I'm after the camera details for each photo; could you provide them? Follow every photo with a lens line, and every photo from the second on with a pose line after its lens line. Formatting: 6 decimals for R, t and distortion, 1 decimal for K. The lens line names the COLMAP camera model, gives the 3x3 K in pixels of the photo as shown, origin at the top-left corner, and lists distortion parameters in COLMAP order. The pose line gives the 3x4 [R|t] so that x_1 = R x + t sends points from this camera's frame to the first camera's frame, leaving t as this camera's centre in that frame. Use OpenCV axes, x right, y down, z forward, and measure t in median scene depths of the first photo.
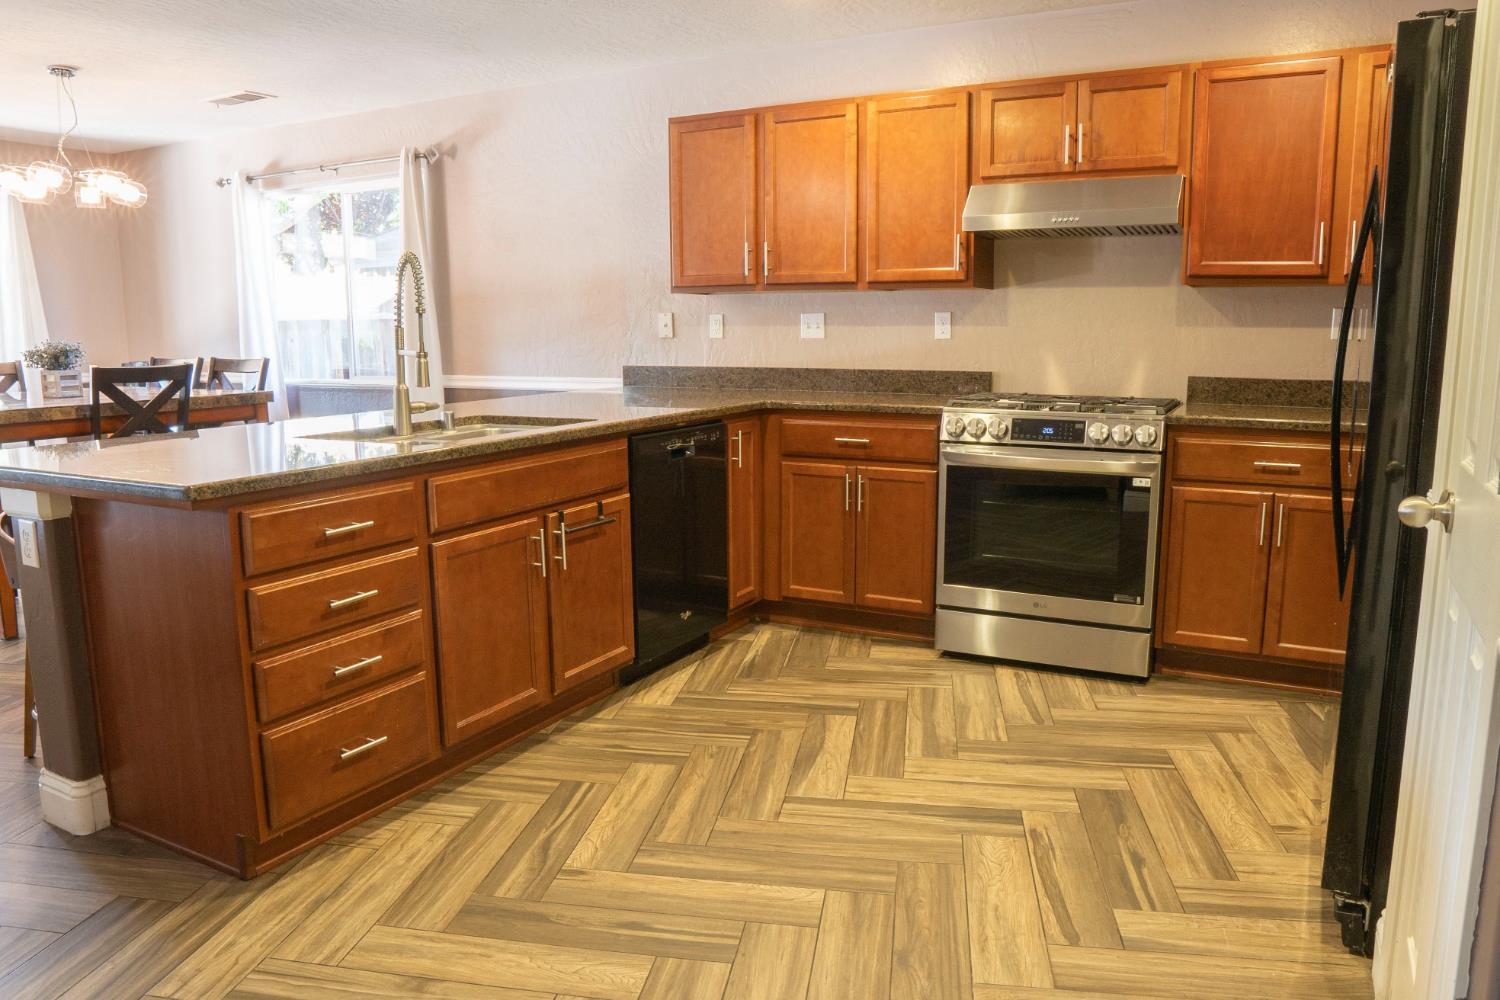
lens RADIAL K [[1056.8, 0, 743.9], [0, 1056.8, 494.5], [0, 0, 1]] dist [-0.112306, 0.073042]
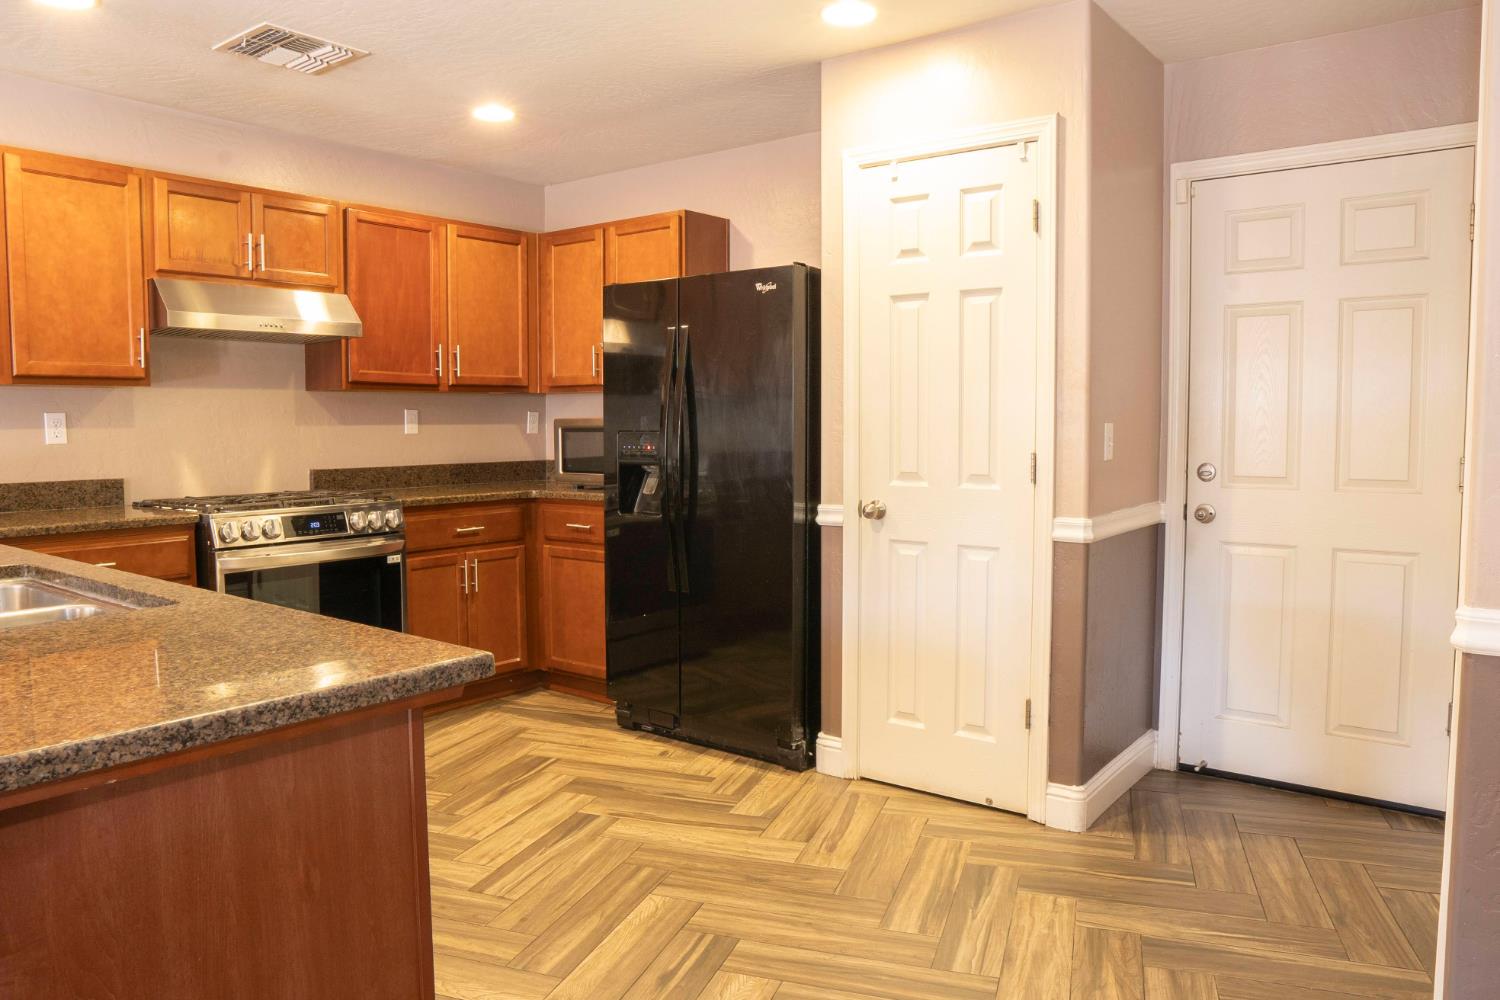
lens RADIAL K [[1056.8, 0, 743.9], [0, 1056.8, 494.5], [0, 0, 1]] dist [-0.112306, 0.073042]
pose [[0.165595, -0.064180, 0.984103, -0.618119], [0.159196, 0.986533, 0.037551, -0.057507], [-0.973260, 0.150447, 0.173583, 0.368534]]
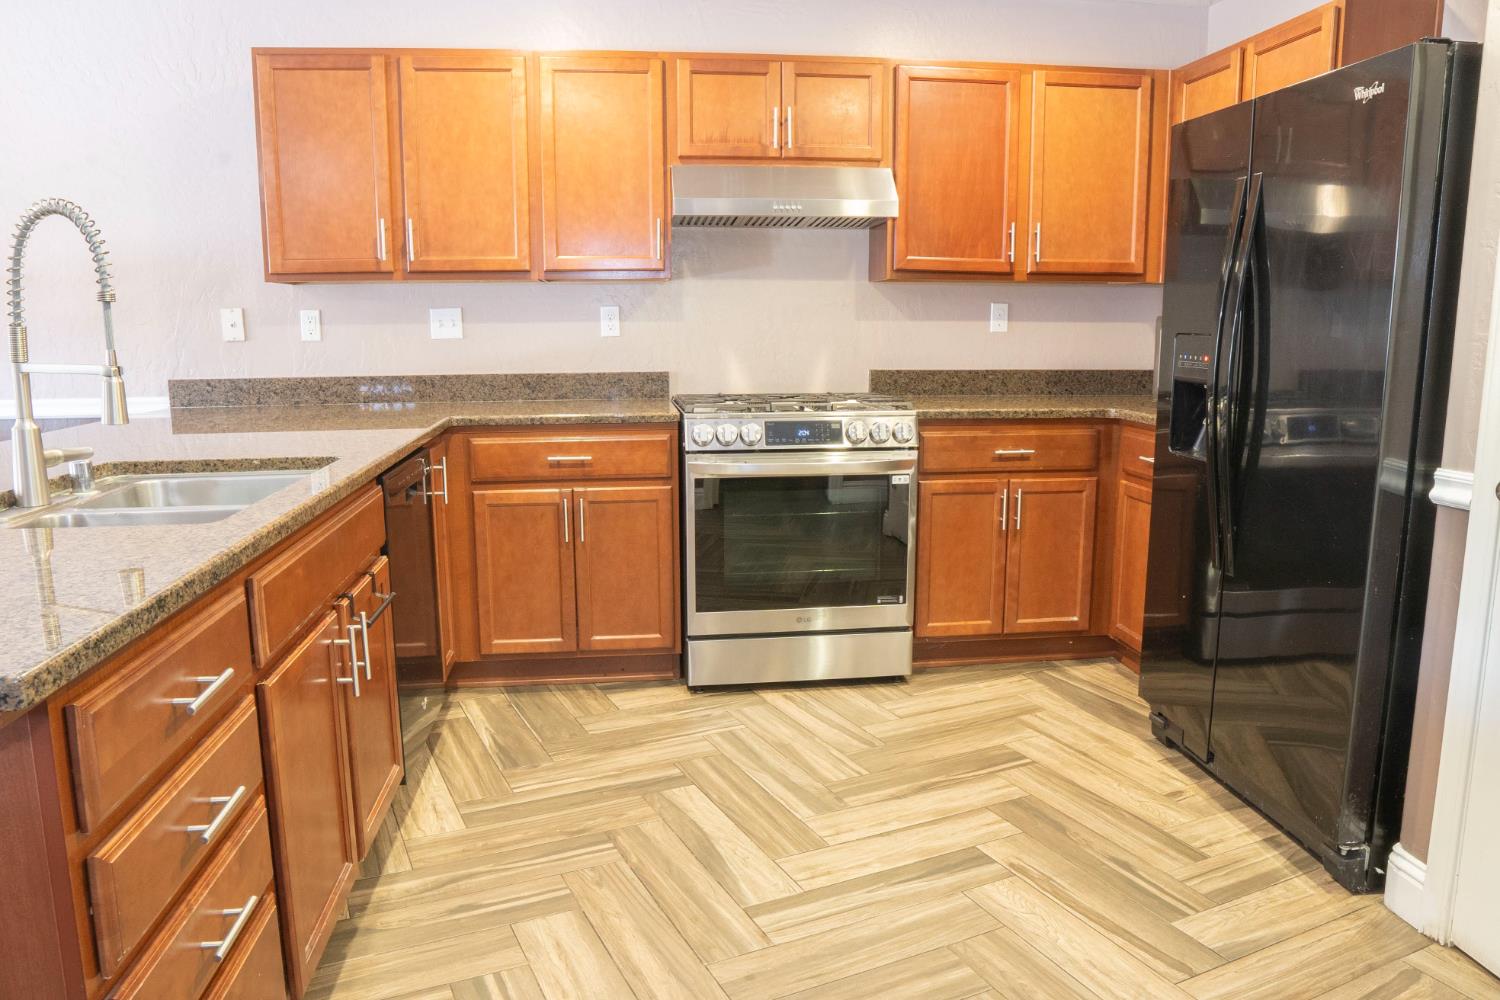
lens RADIAL K [[1056.8, 0, 743.9], [0, 1056.8, 494.5], [0, 0, 1]] dist [-0.112306, 0.073042]
pose [[0.816225, -0.091382, 0.570461, -0.275095], [0.089958, 0.995471, 0.030751, -0.037403], [-0.570688, 0.026218, 0.820749, 0.241601]]
